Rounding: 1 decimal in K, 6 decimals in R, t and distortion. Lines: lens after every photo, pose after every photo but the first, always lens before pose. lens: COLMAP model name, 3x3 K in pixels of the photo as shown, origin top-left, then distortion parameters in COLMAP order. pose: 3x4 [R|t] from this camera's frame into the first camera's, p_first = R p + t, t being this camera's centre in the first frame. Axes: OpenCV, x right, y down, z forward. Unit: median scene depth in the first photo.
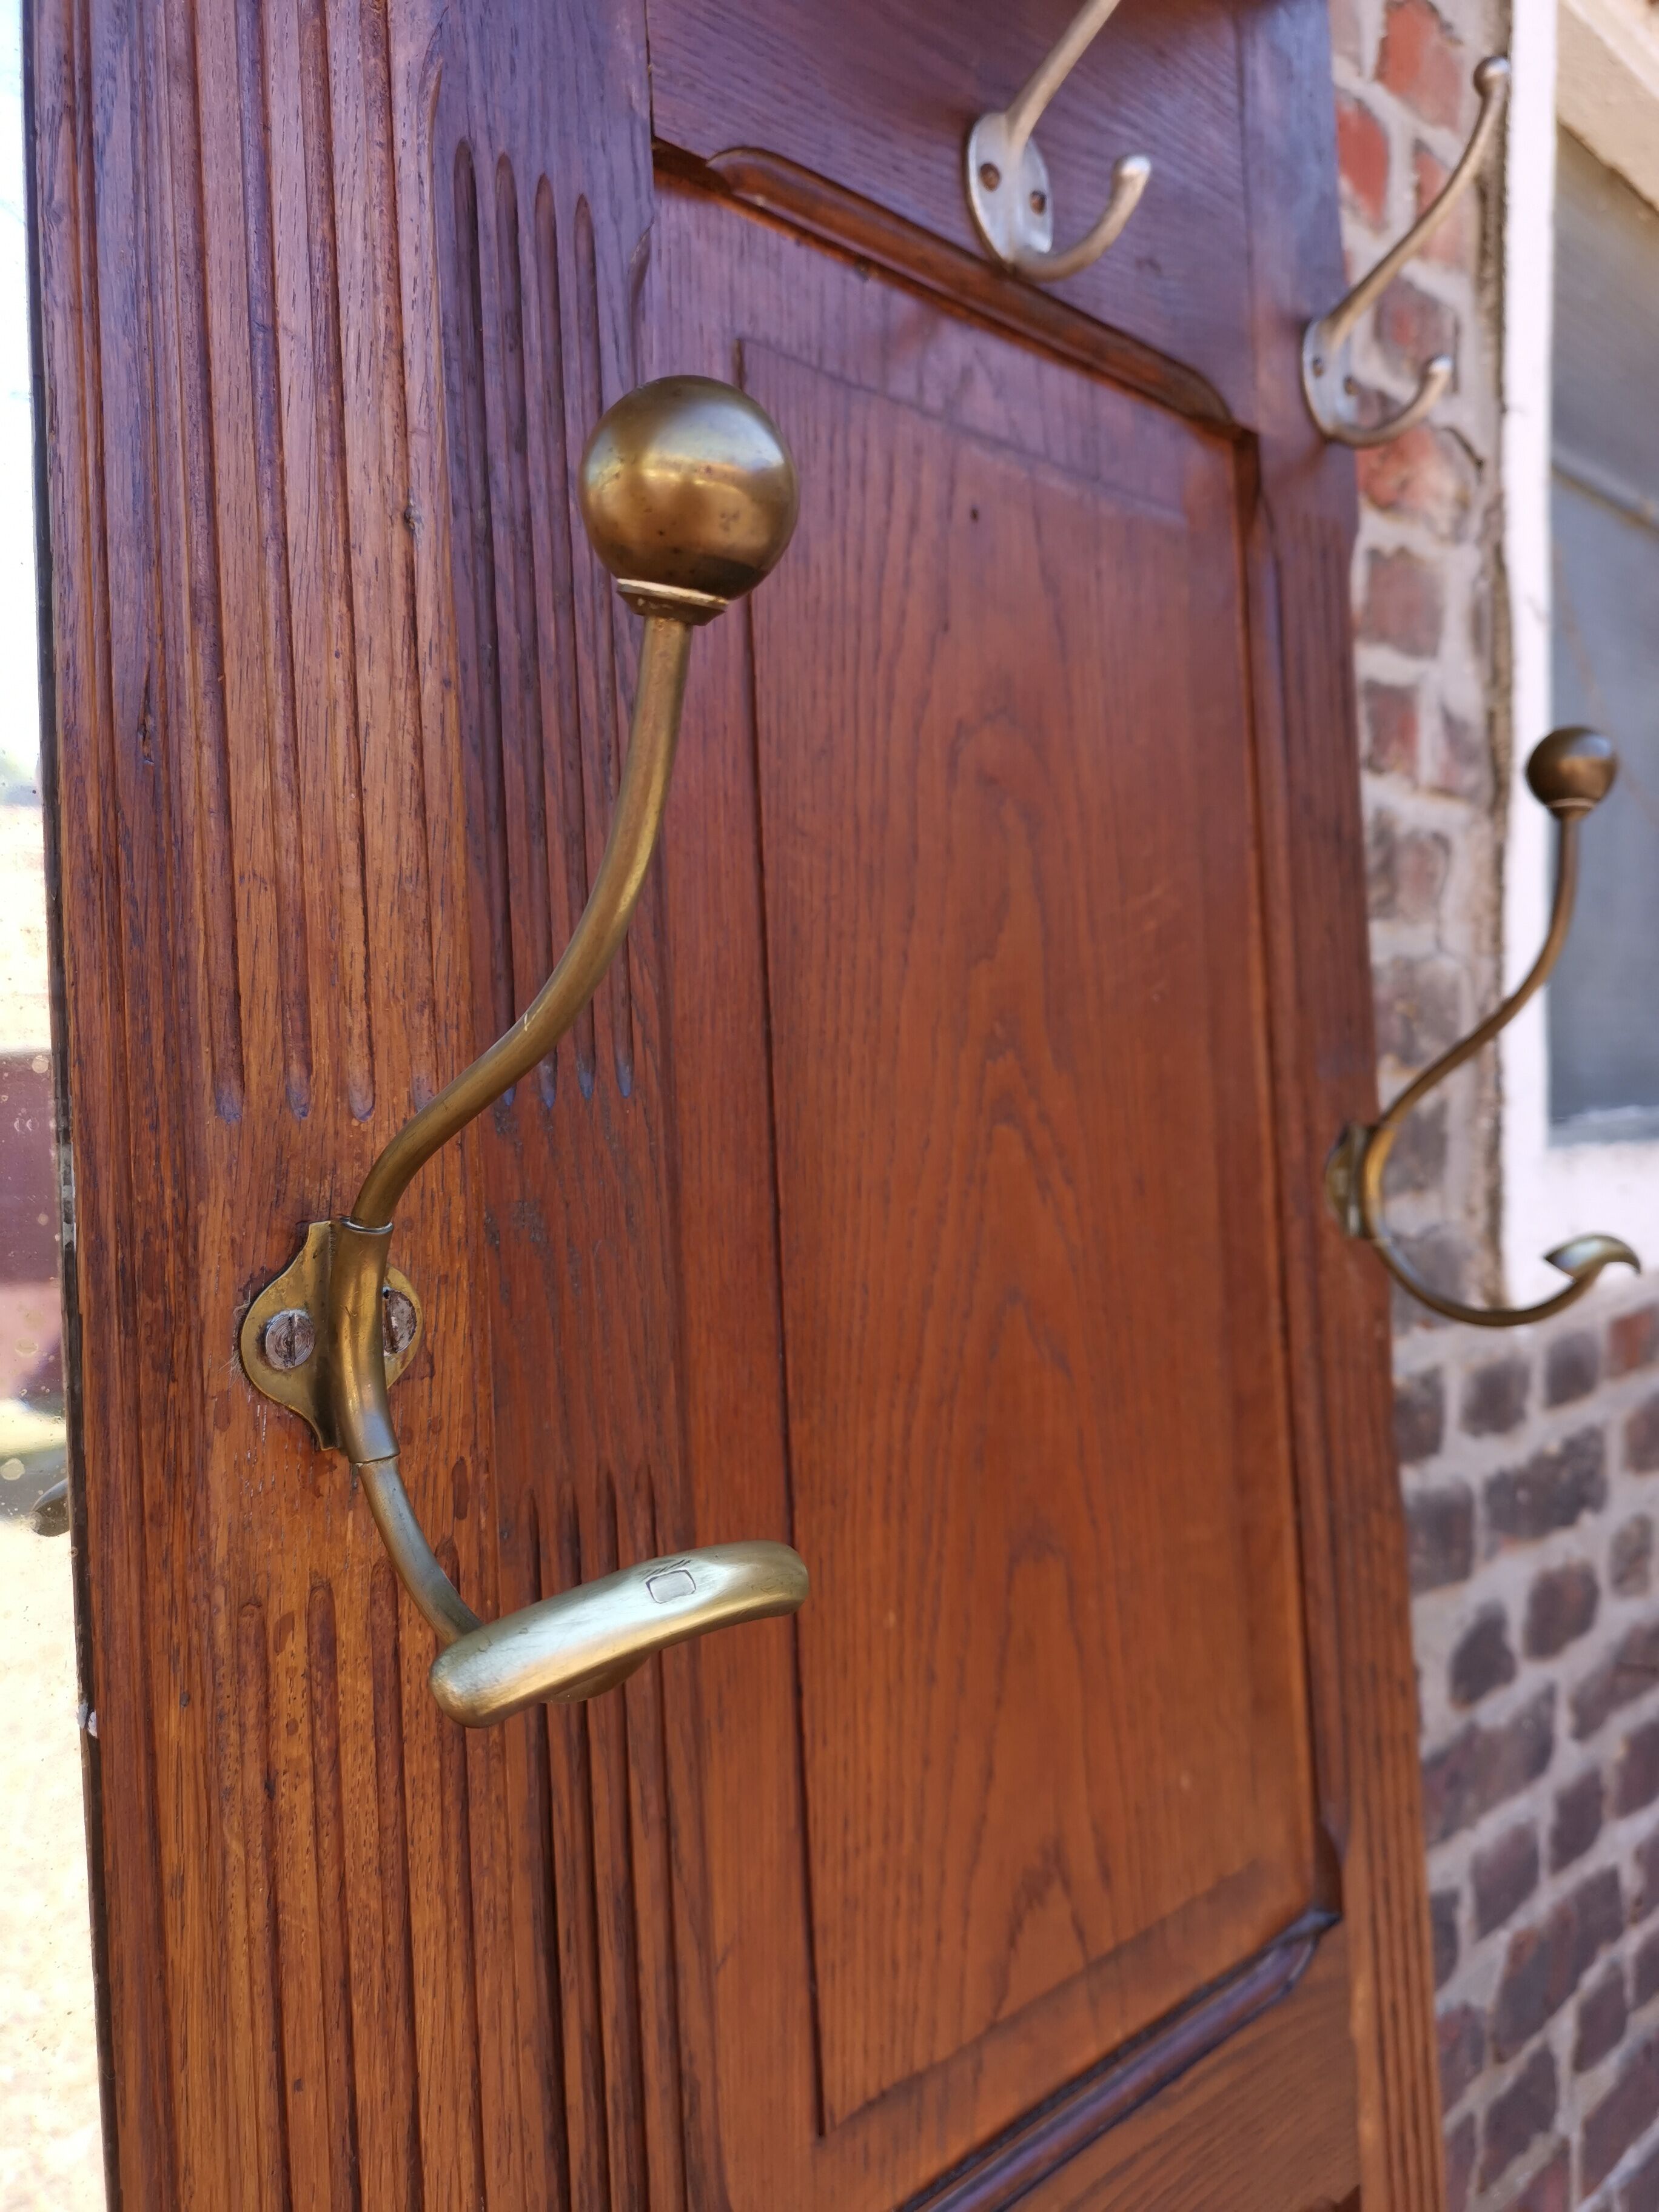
lens RADIAL K [[1719.9, 0, 808.6], [0, 1719.9, 1111.1], [0, 0, 1]] dist [0.053930, -0.070757]
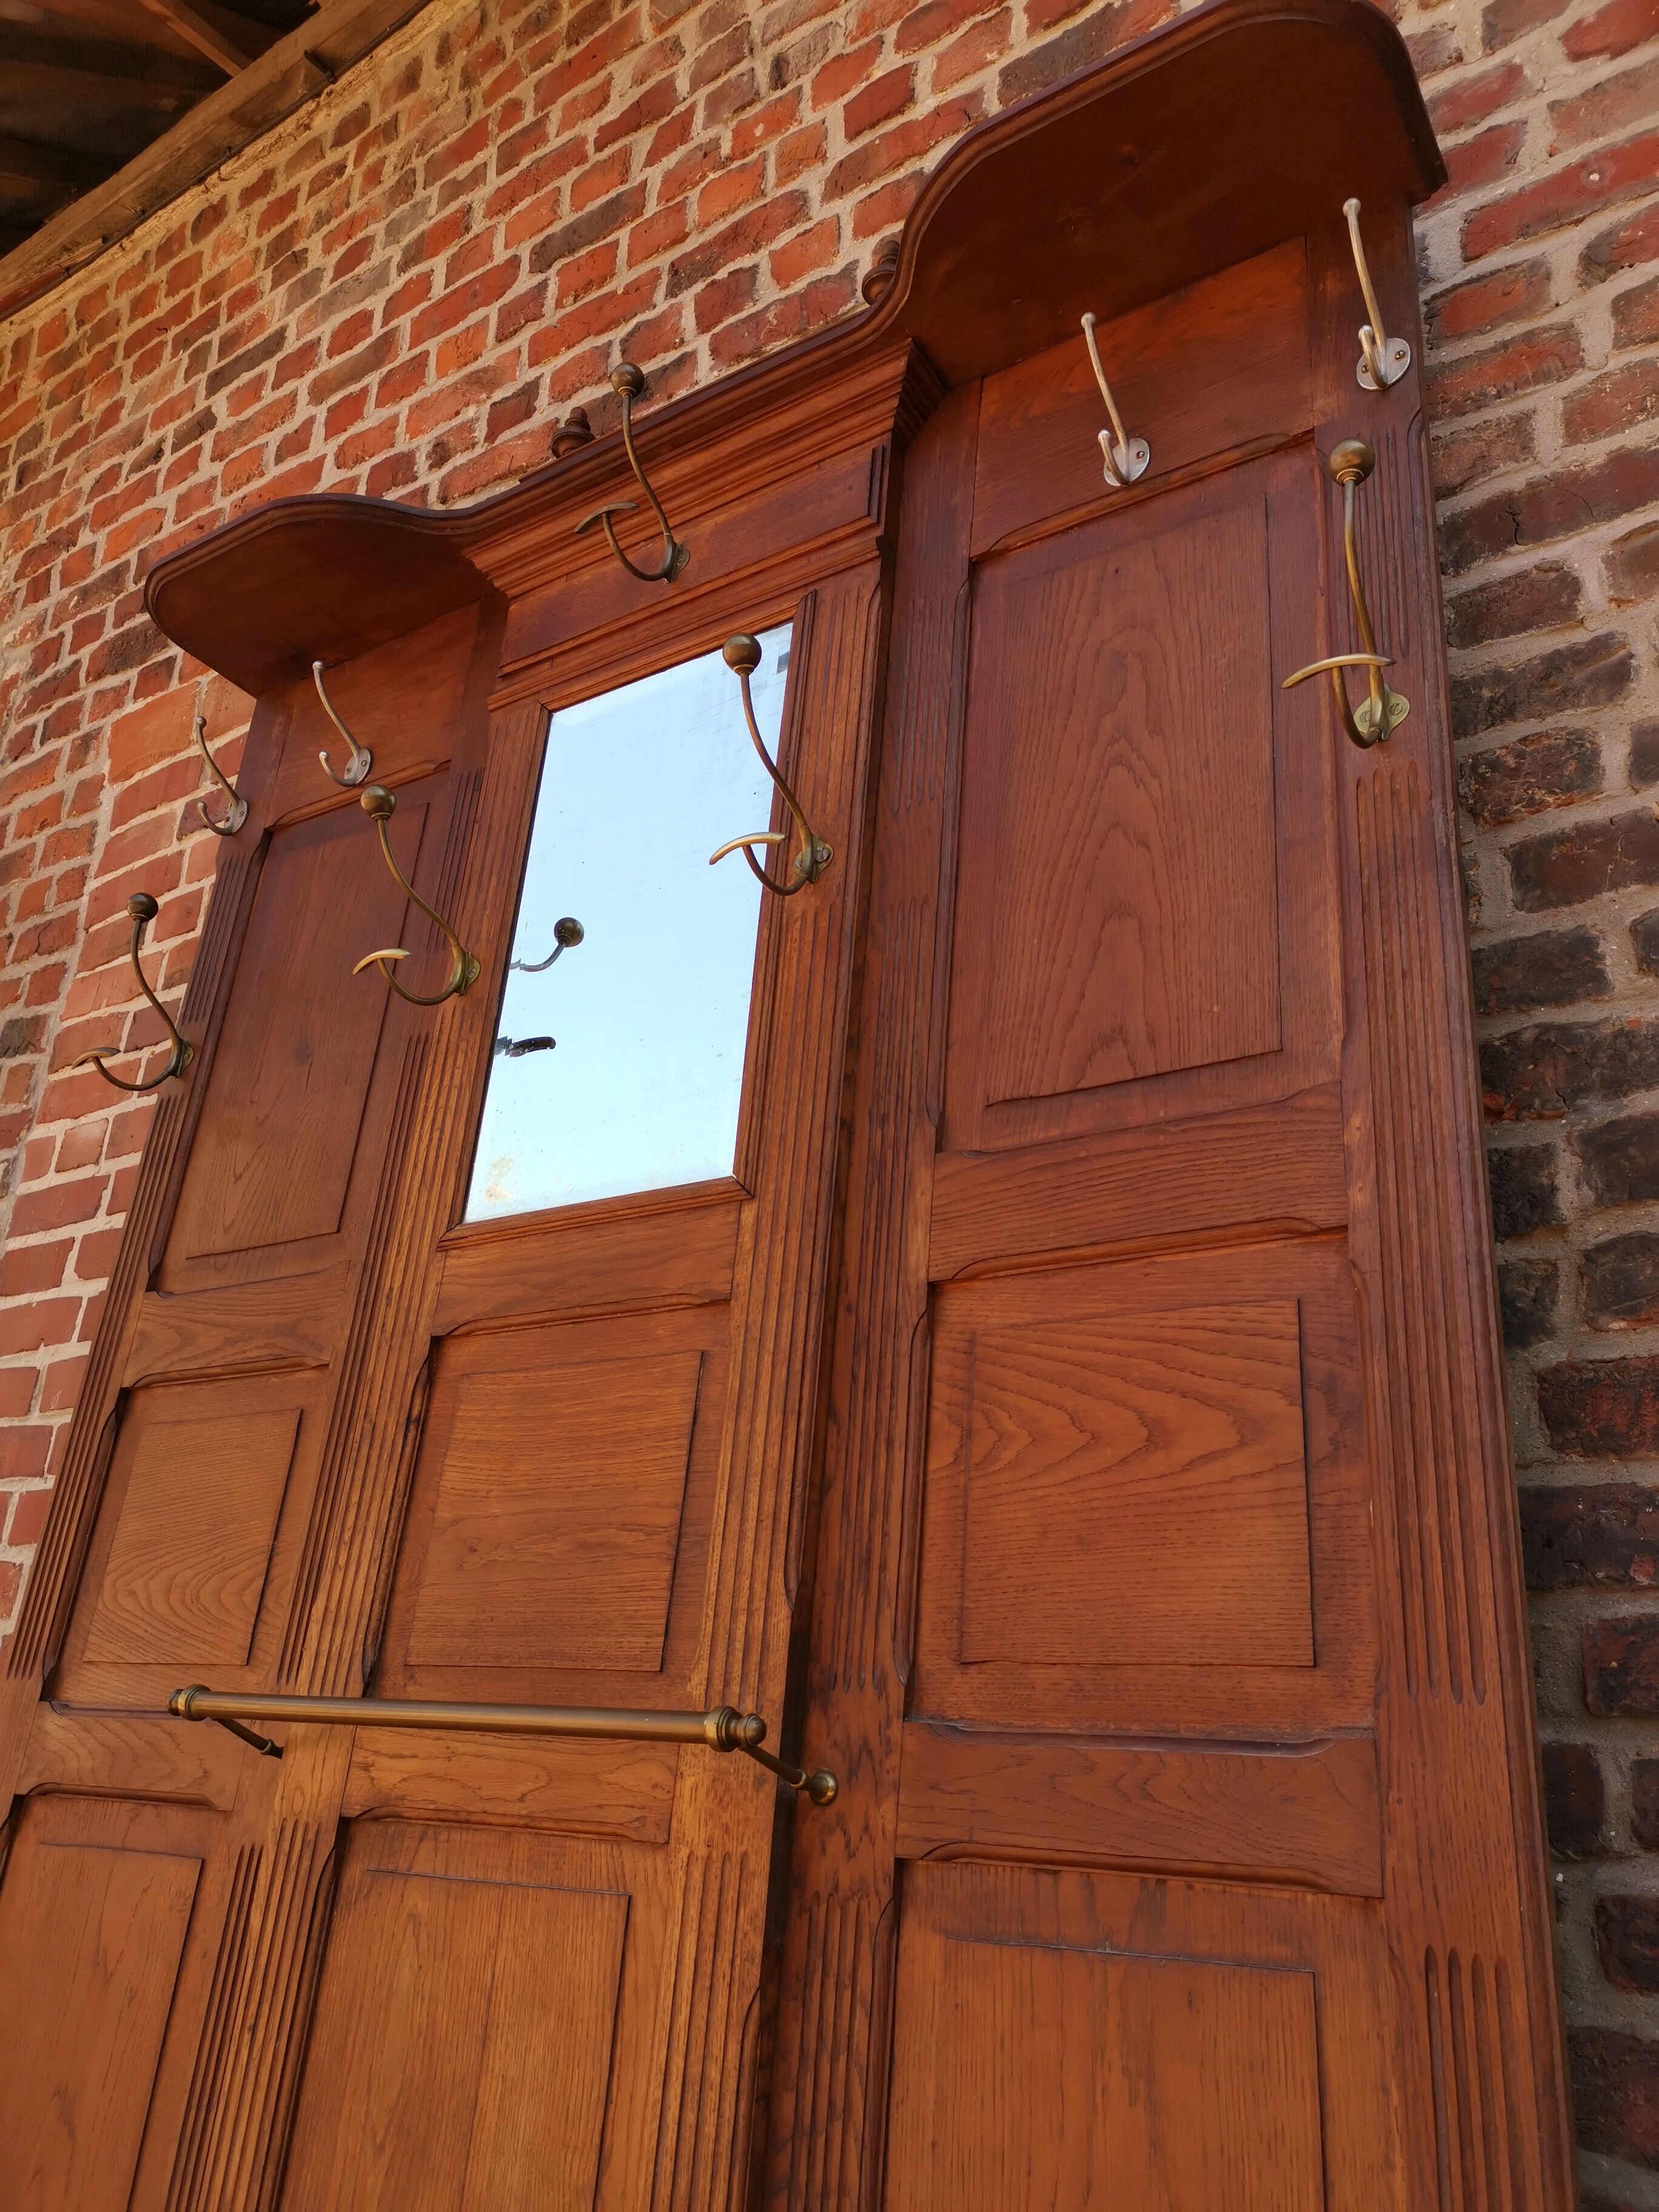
lens RADIAL K [[1699.2, 0, 827.3], [0, 1699.2, 1109.9], [0, 0, 1]] dist [0.069303, -0.084968]
pose [[0.195955, -0.339125, -0.920106, 2.126165], [-0.086888, 0.928602, -0.360761, 1.389502], [0.976756, 0.150639, 0.152499, 0.303625]]
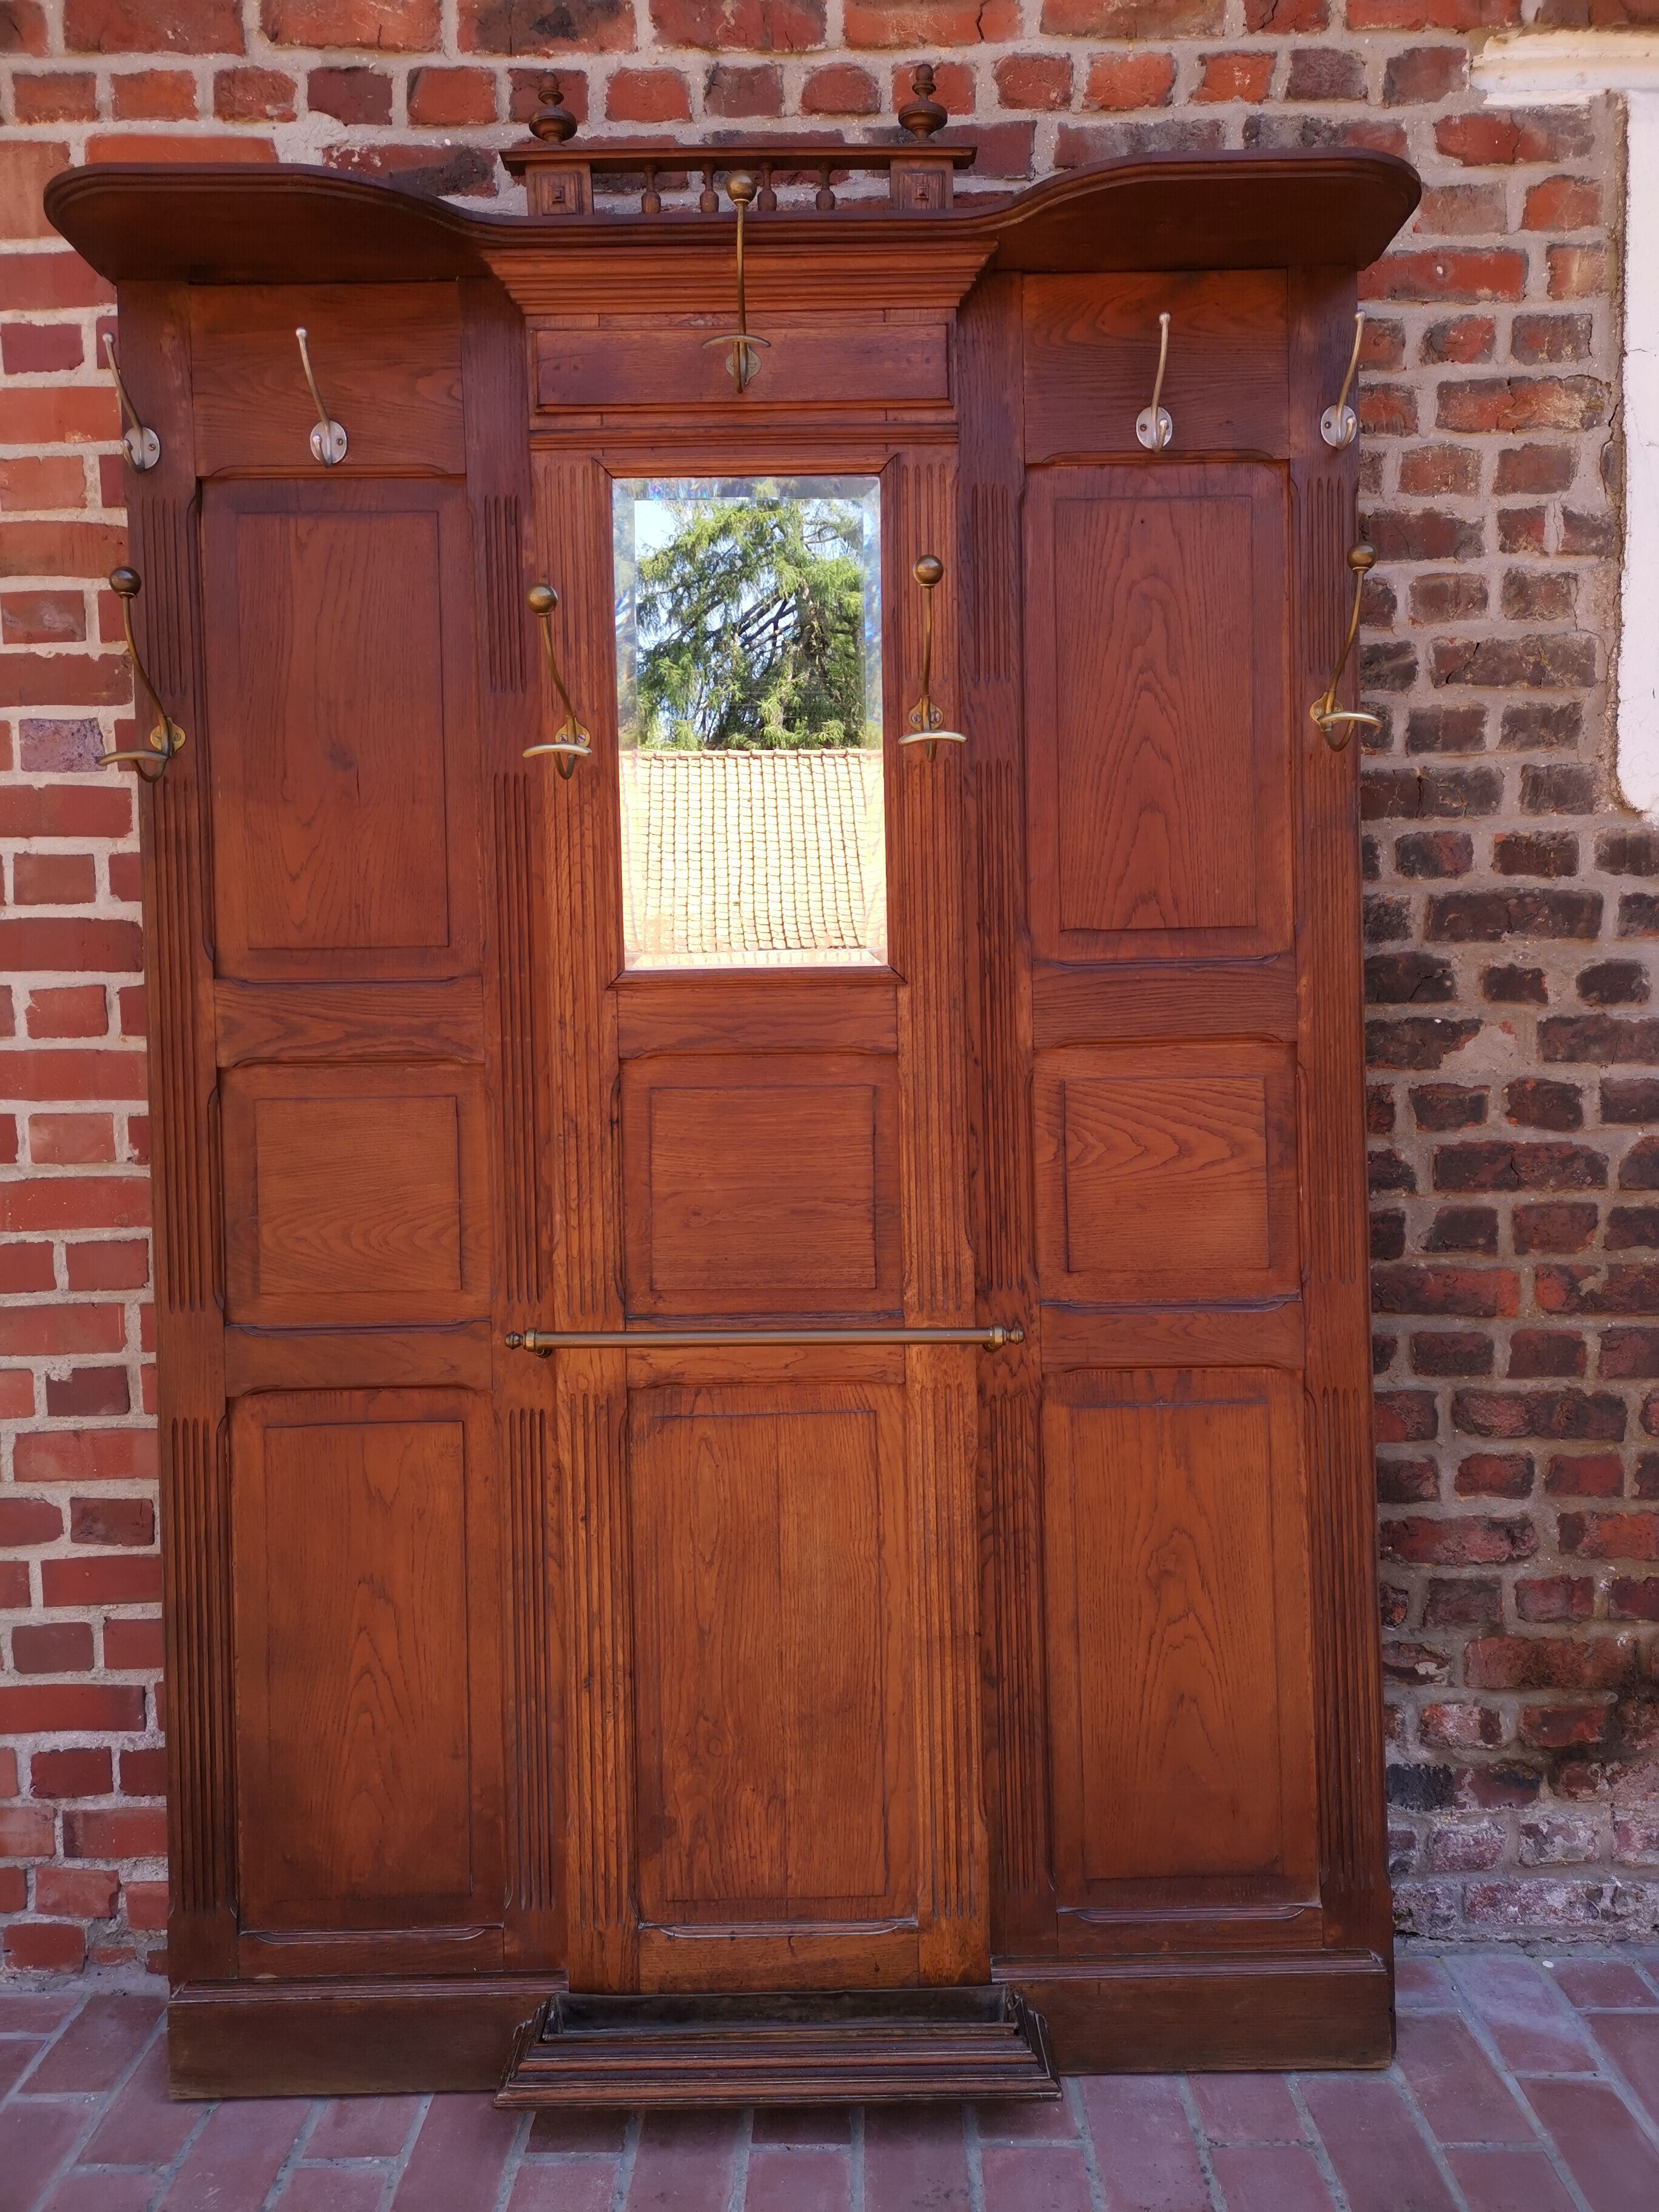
lens RADIAL K [[1692.3, 0, 833.9], [0, 1692.3, 1110.3], [0, 0, 1]] dist [0.063449, -0.067508]
pose [[0.715180, 0.051587, -0.697034, 2.216800], [-0.012570, 0.998061, 0.060968, 0.687836], [0.698827, -0.034841, 0.714442, -2.081965]]
